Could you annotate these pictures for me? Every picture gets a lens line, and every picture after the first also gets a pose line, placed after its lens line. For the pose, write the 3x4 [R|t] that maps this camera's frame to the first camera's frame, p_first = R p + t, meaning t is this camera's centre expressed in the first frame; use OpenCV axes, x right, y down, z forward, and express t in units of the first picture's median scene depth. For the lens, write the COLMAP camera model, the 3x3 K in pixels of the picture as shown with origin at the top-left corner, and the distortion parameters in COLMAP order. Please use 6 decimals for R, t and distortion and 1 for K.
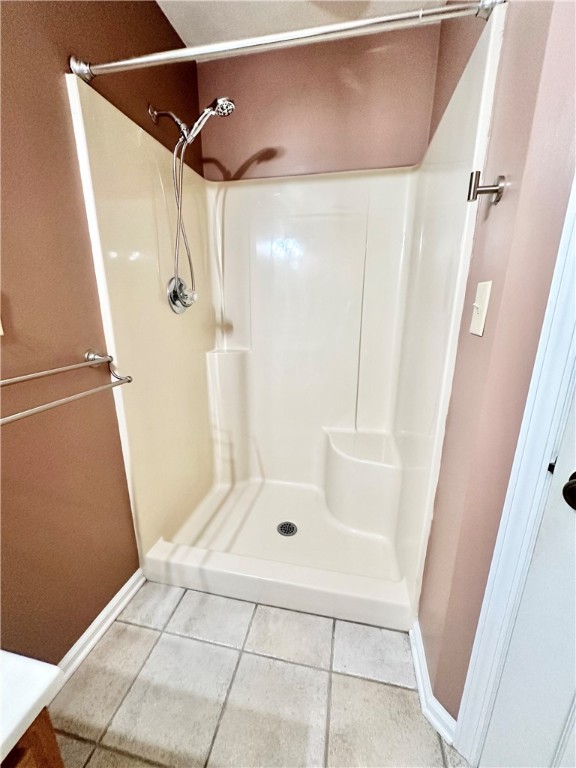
lens RADIAL K [[306.4, 0, 288.7], [0, 306.4, 384.5], [0, 0, 1]] dist [-0.002753, -0.000221]
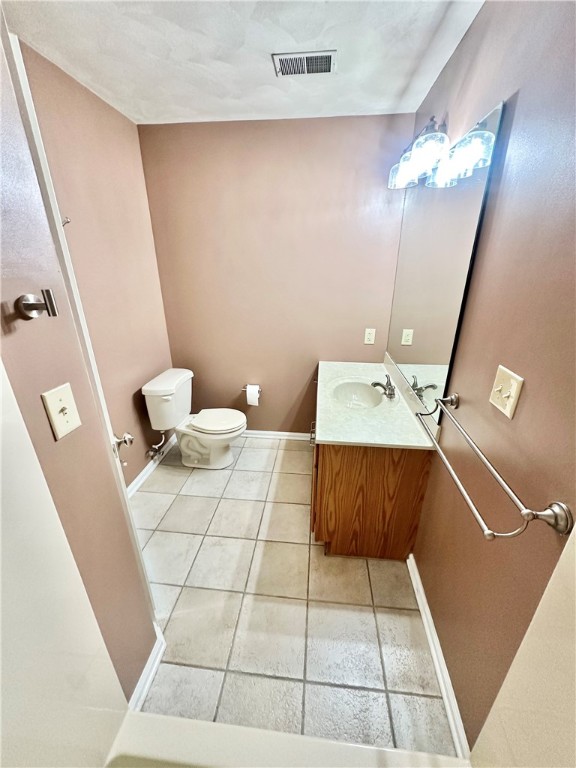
lens RADIAL K [[306.4, 0, 287.8], [0, 306.4, 383.3], [0, 0, 1]] dist [-0.002753, -0.000221]
pose [[-0.994679, 0.034434, -0.097094, -0.026475], [-0.030490, 0.801864, 0.596729, -0.739157], [0.098404, 0.596514, -0.796547, 1.418483]]
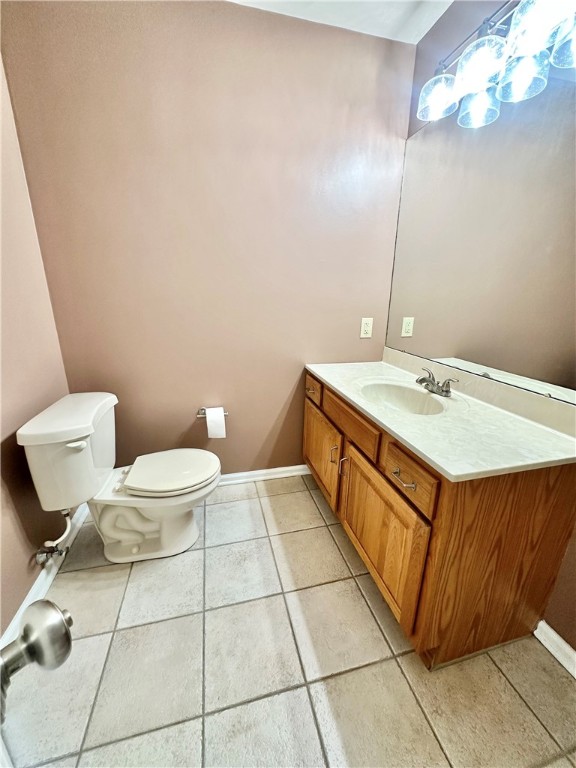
lens RADIAL K [[306.4, 0, 289.5], [0, 306.4, 384.0], [0, 0, 1]] dist [-0.002753, -0.000221]
pose [[-0.897966, 0.111093, -0.425812, 0.382502], [-0.130502, 0.856860, 0.498759, -0.172500], [0.420270, 0.503437, -0.754933, 0.710348]]
